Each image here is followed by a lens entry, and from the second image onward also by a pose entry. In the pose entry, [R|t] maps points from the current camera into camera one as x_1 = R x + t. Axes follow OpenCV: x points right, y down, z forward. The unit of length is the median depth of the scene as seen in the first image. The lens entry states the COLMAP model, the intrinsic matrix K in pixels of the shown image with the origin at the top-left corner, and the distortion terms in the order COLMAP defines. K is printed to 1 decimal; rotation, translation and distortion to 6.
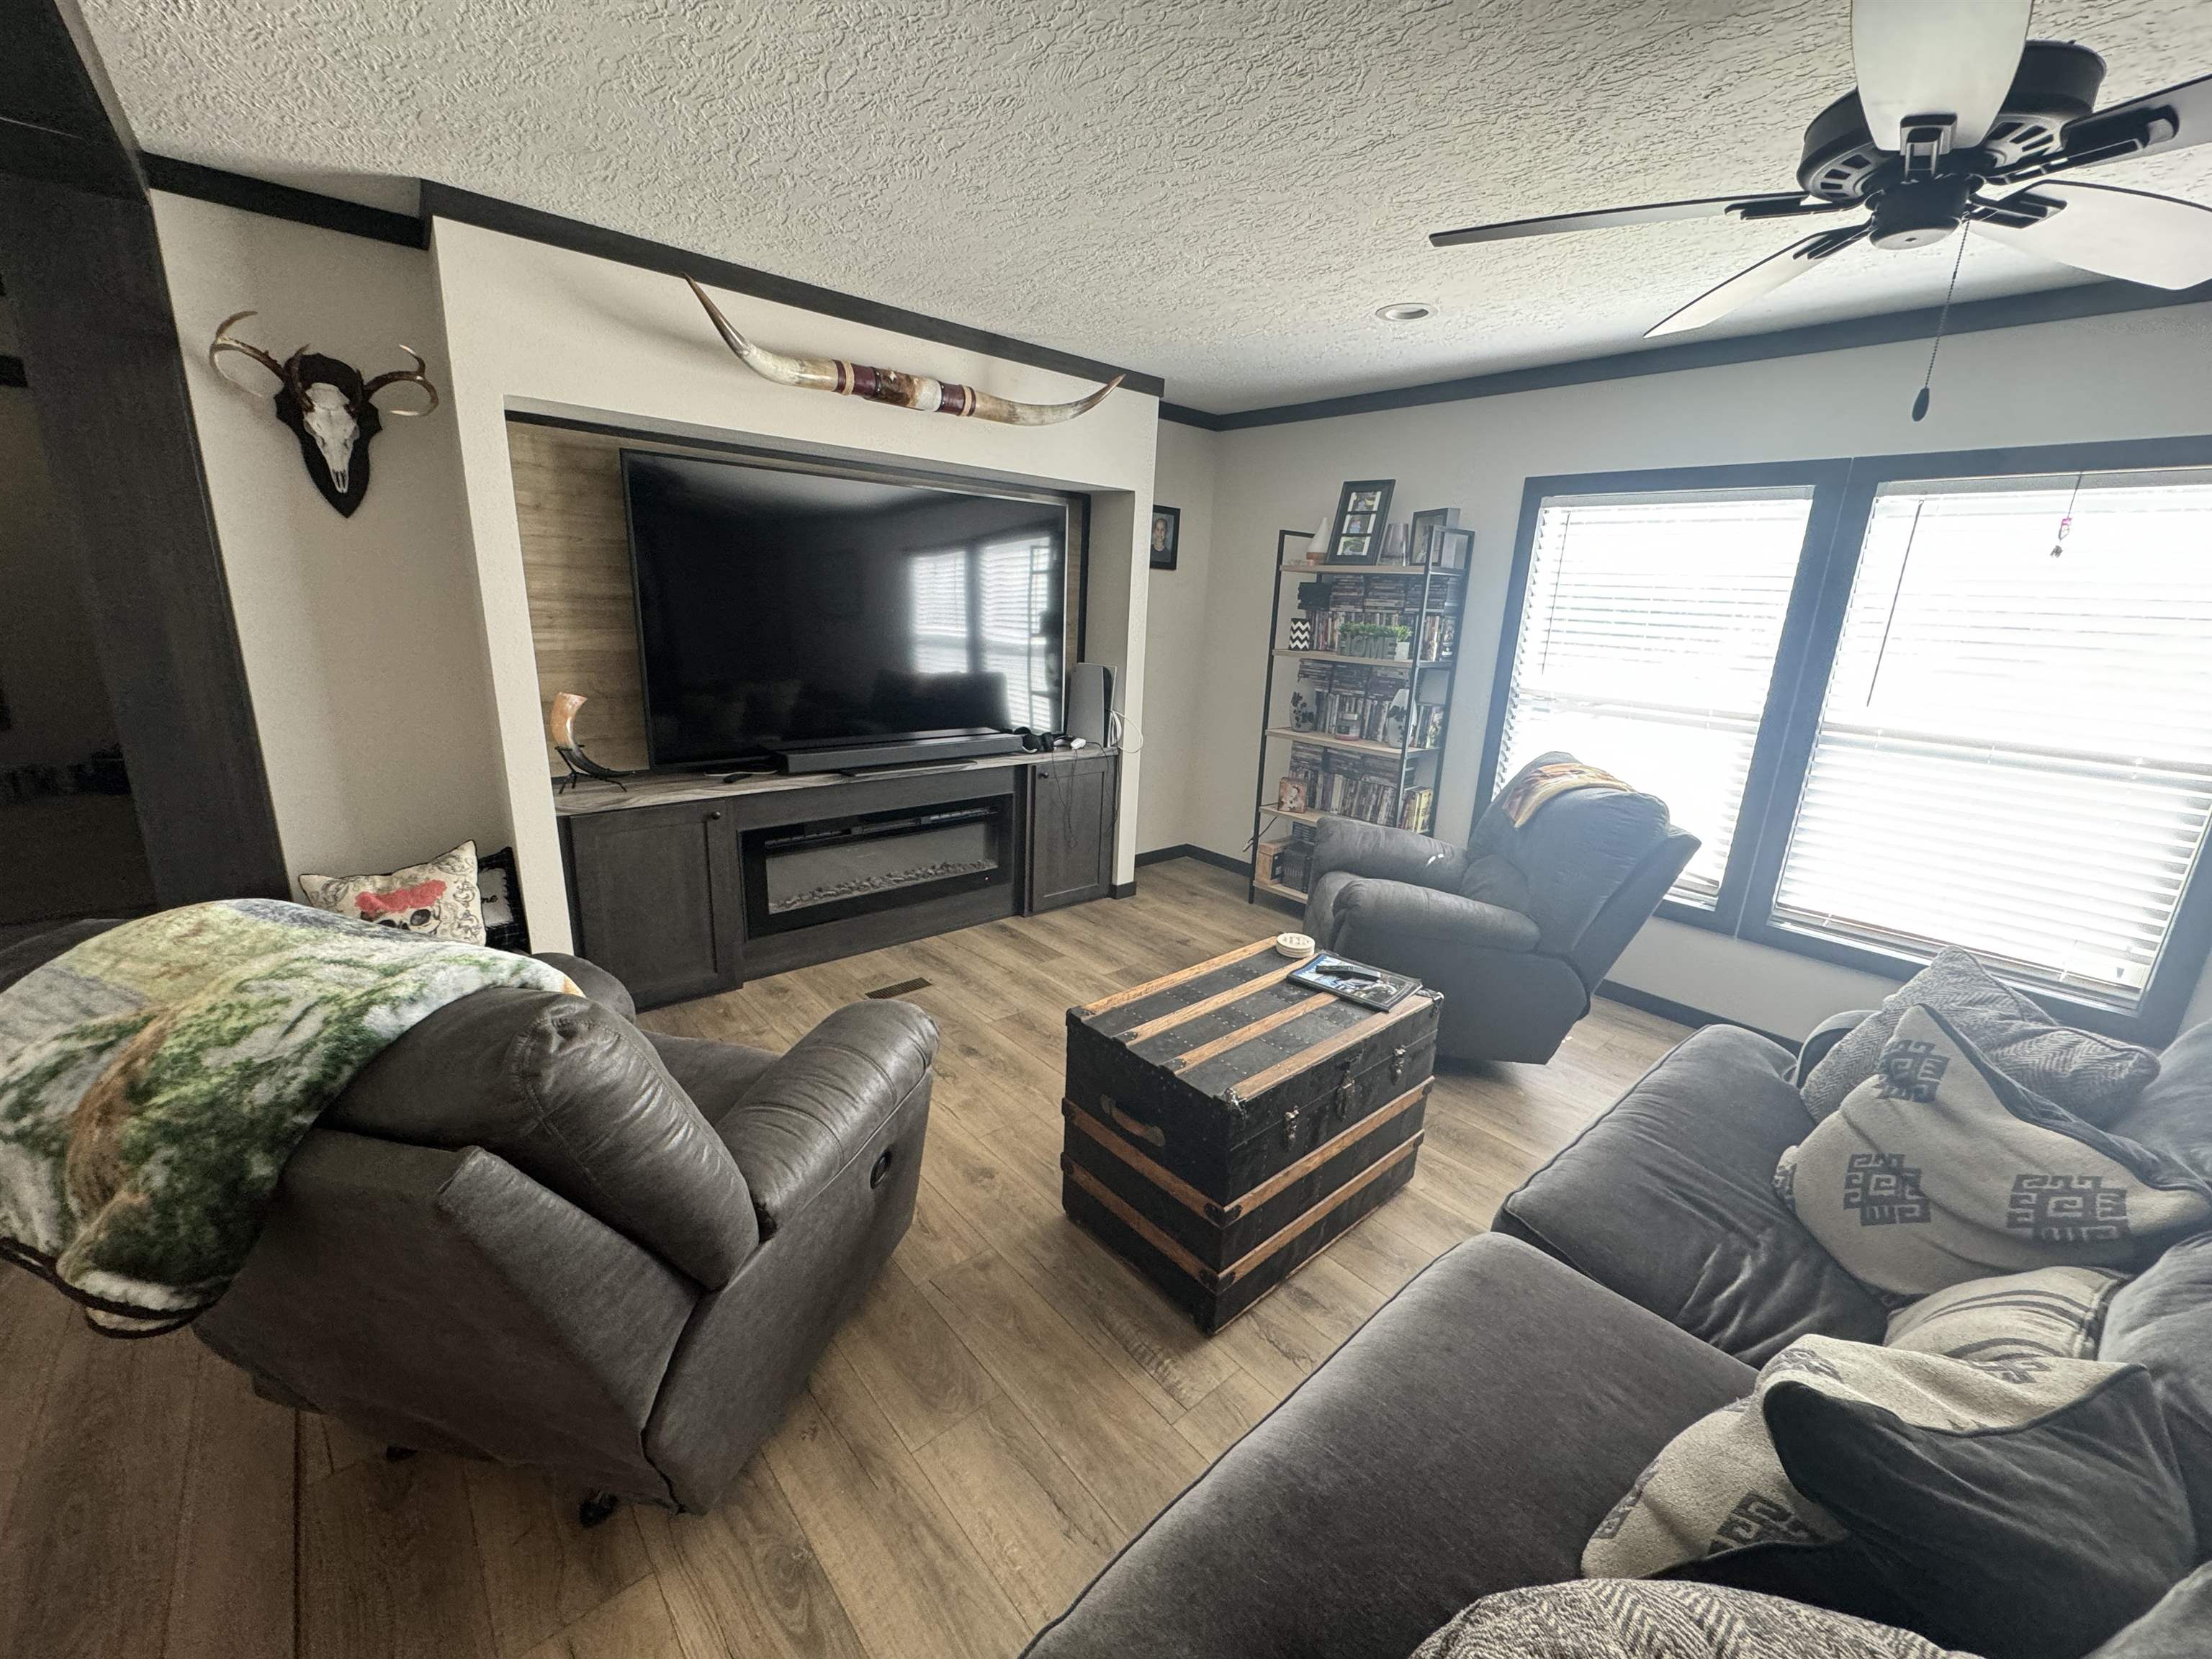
lens RADIAL K [[879.1, 0, 1111.1], [0, 879.1, 827.3], [0, 0, 1]] dist [-0.002000, -0.000002]
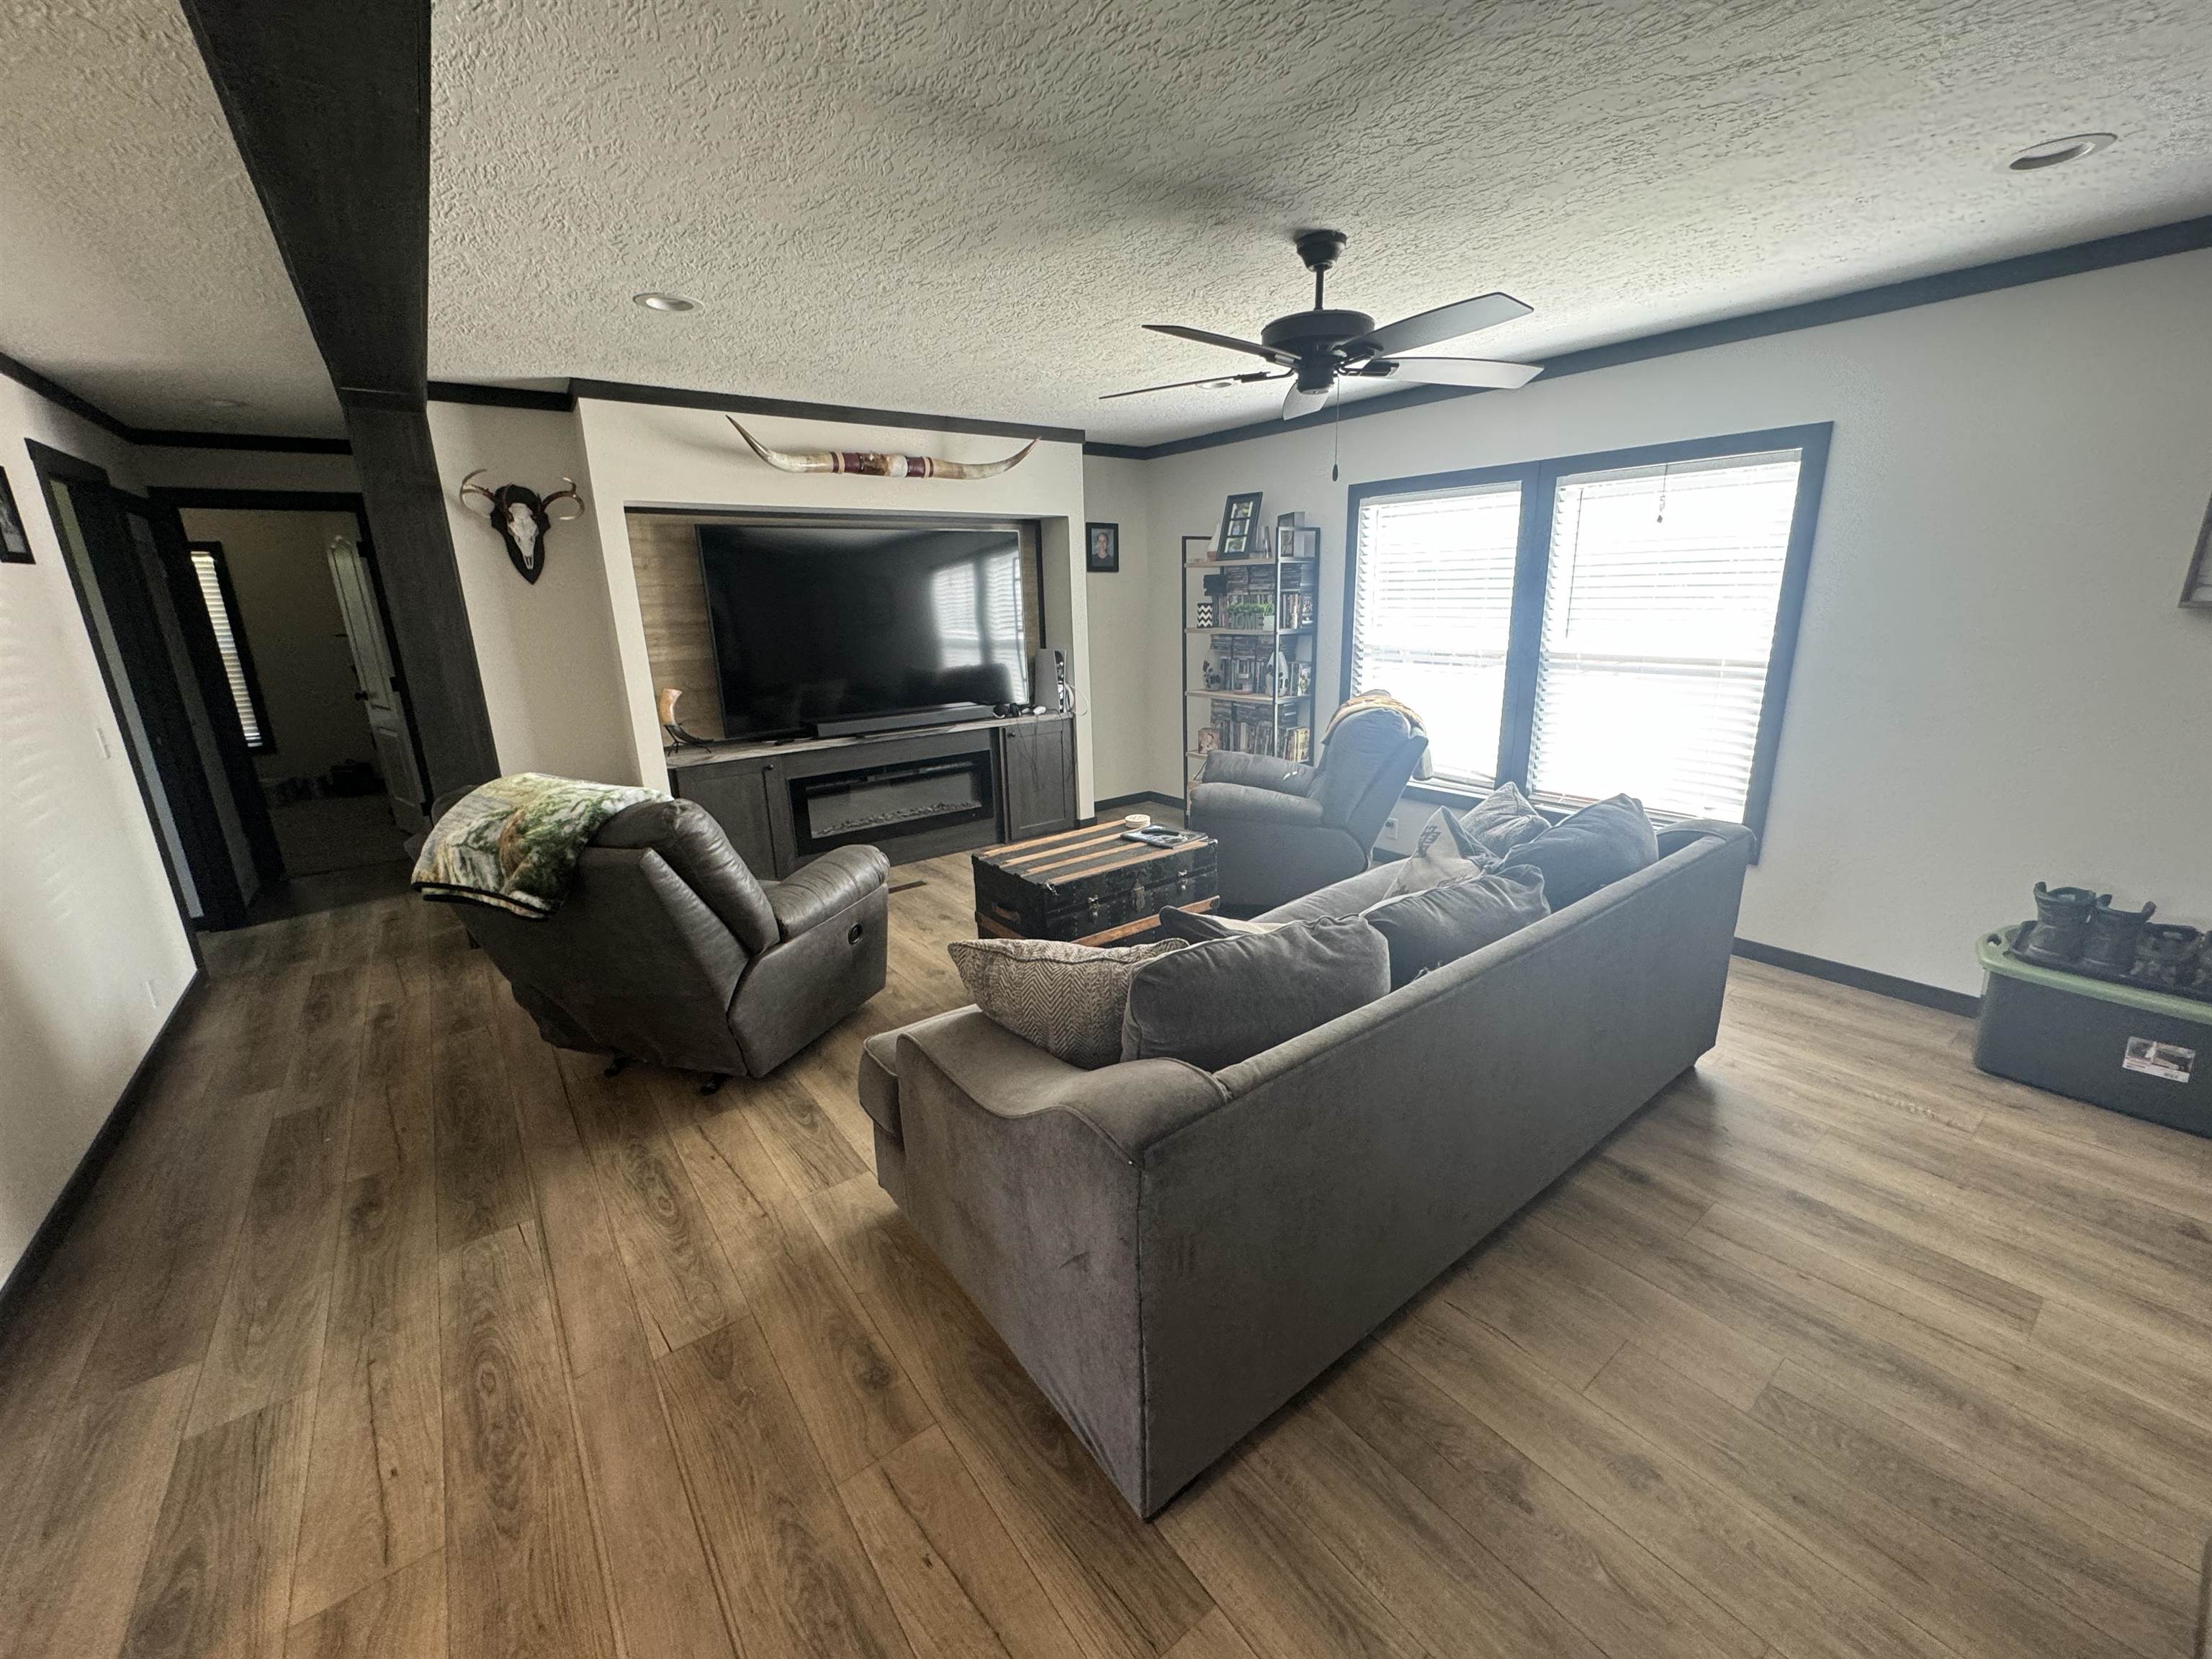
lens RADIAL K [[879.1, 0, 1111.1], [0, 879.1, 827.3], [0, 0, 1]] dist [-0.002000, -0.000002]
pose [[0.994985, -0.049726, -0.086792, 0.229862], [0.050019, 0.998748, 0.001202, 0.109744], [0.086623, -0.005537, 0.996226, -0.396575]]
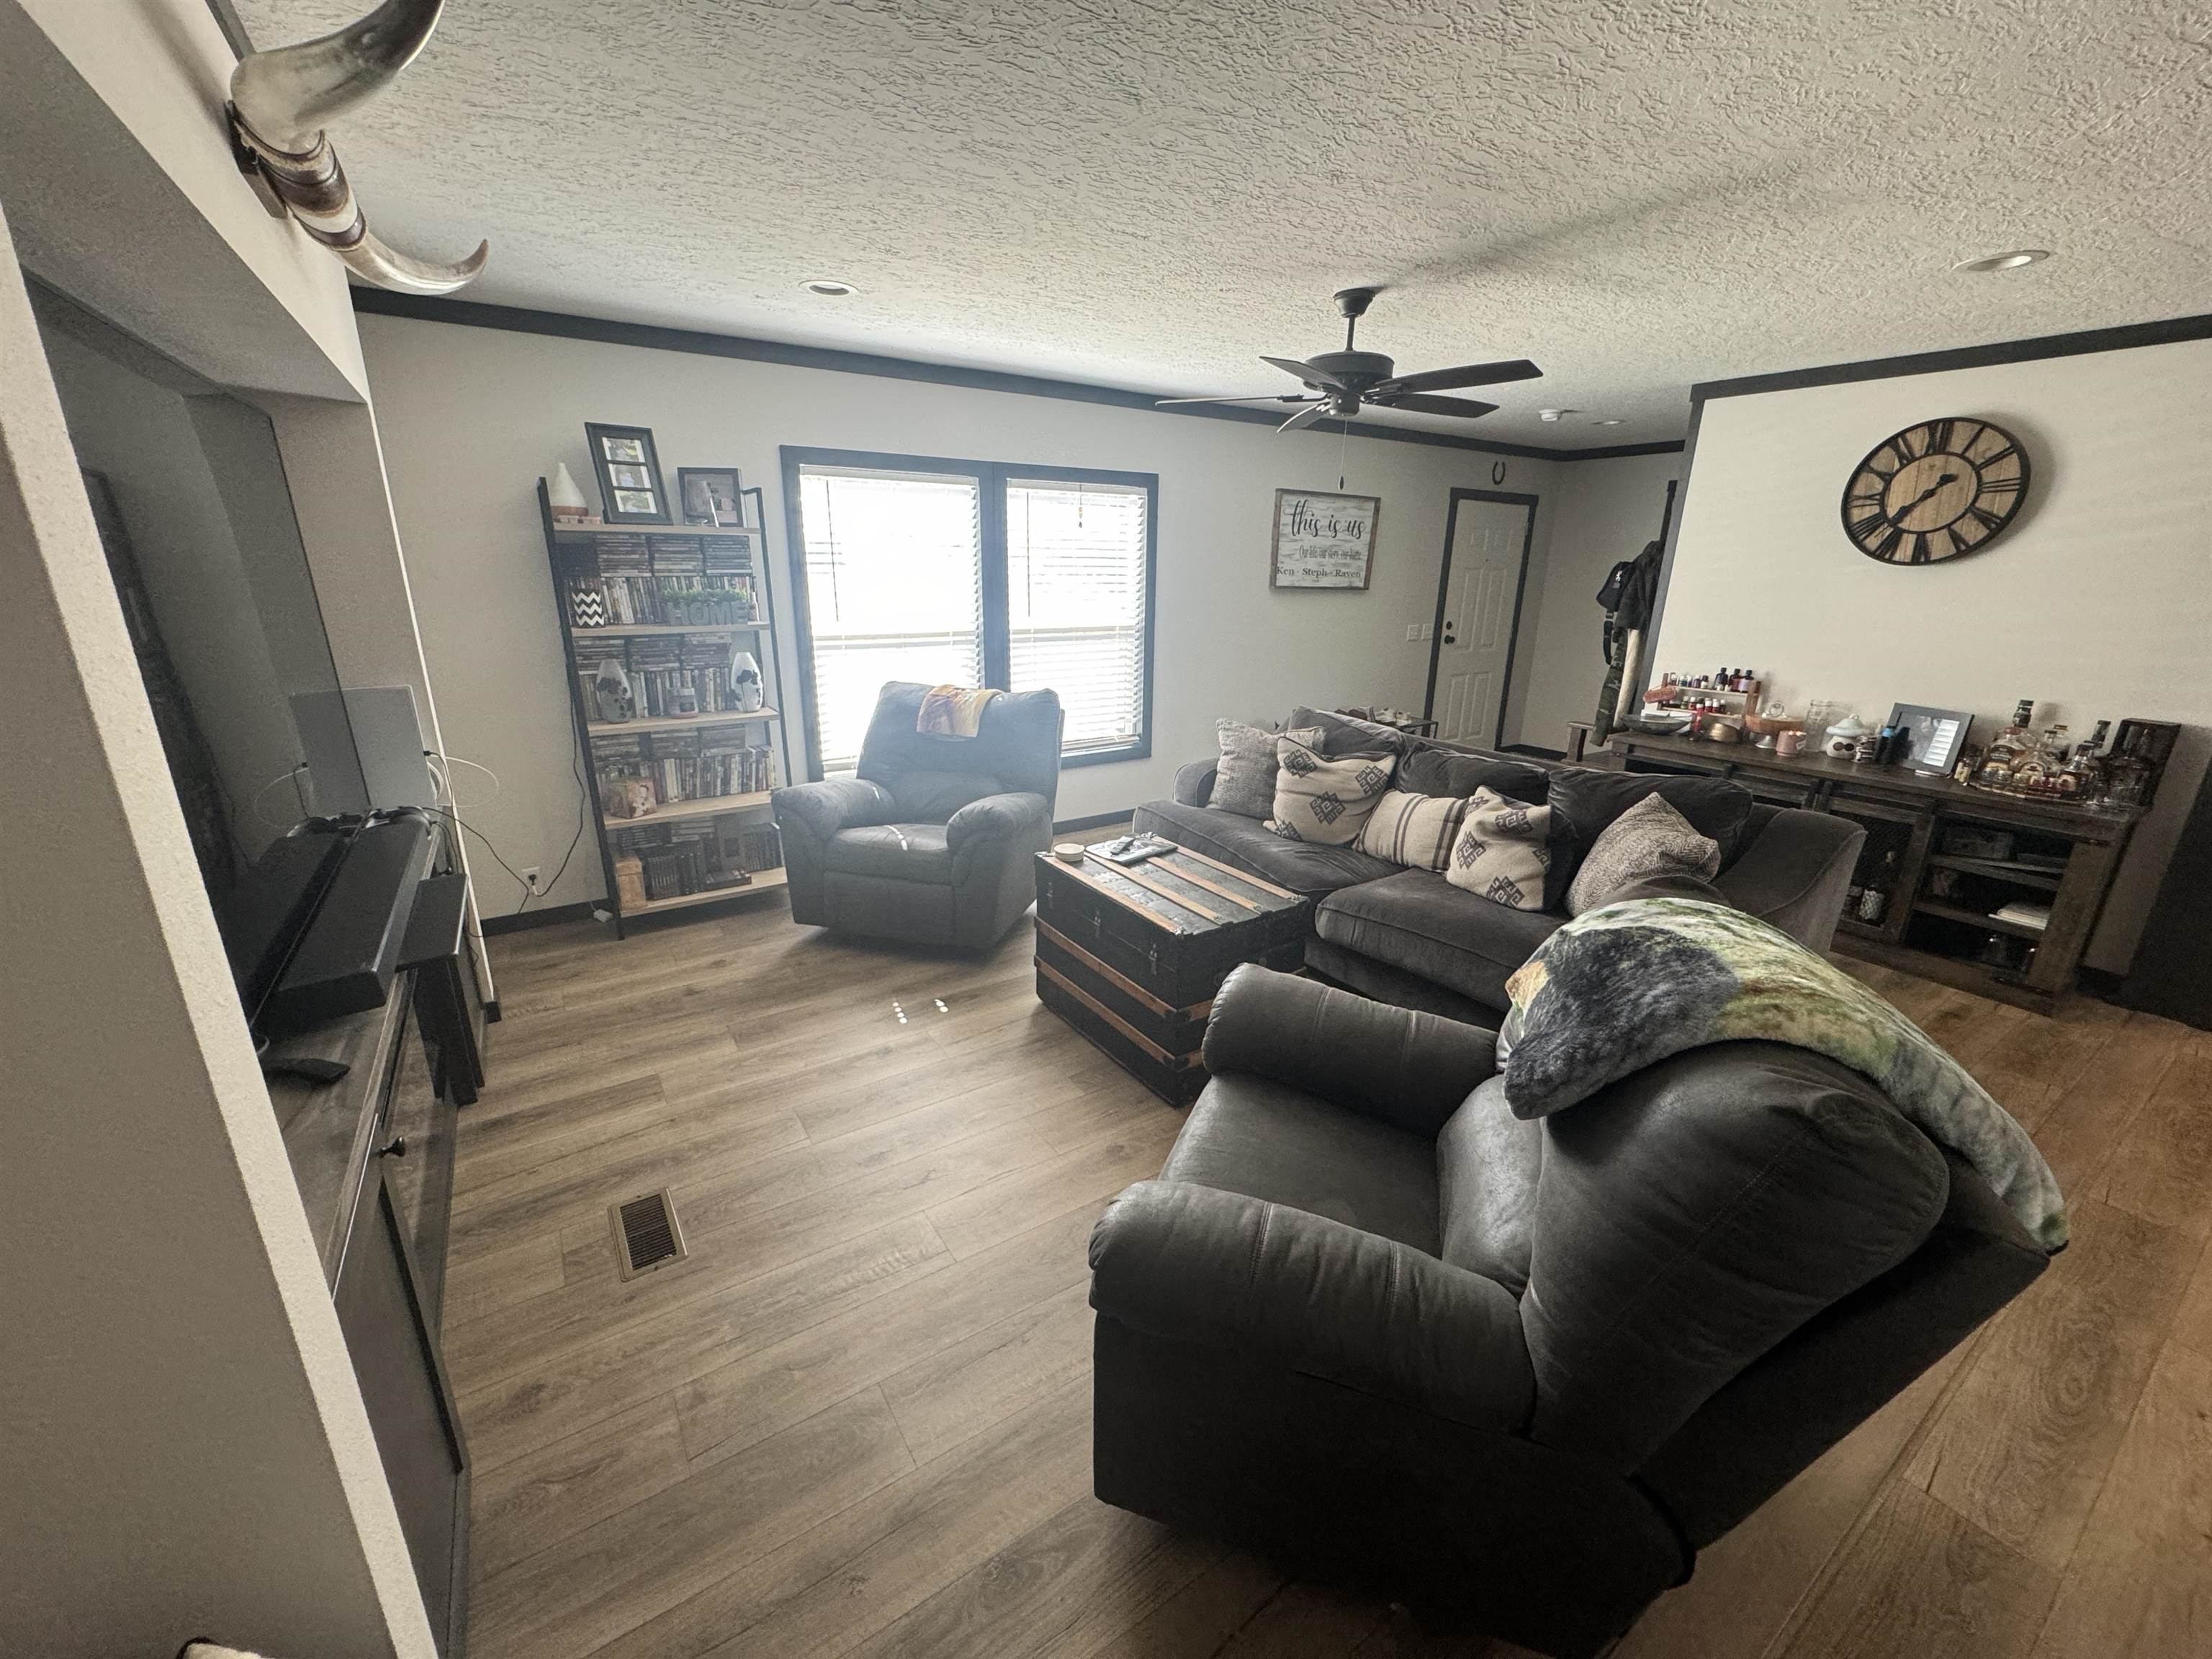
lens RADIAL K [[875.0, 0, 1099.9], [0, 875.0, 827.7], [0, 0, 1]] dist [-0.001496, -0.000131]
pose [[0.144569, -0.327555, 0.933706, -0.725218], [0.252265, 0.924639, 0.285315, -0.187605], [-0.956798, 0.194294, 0.216305, 0.533313]]
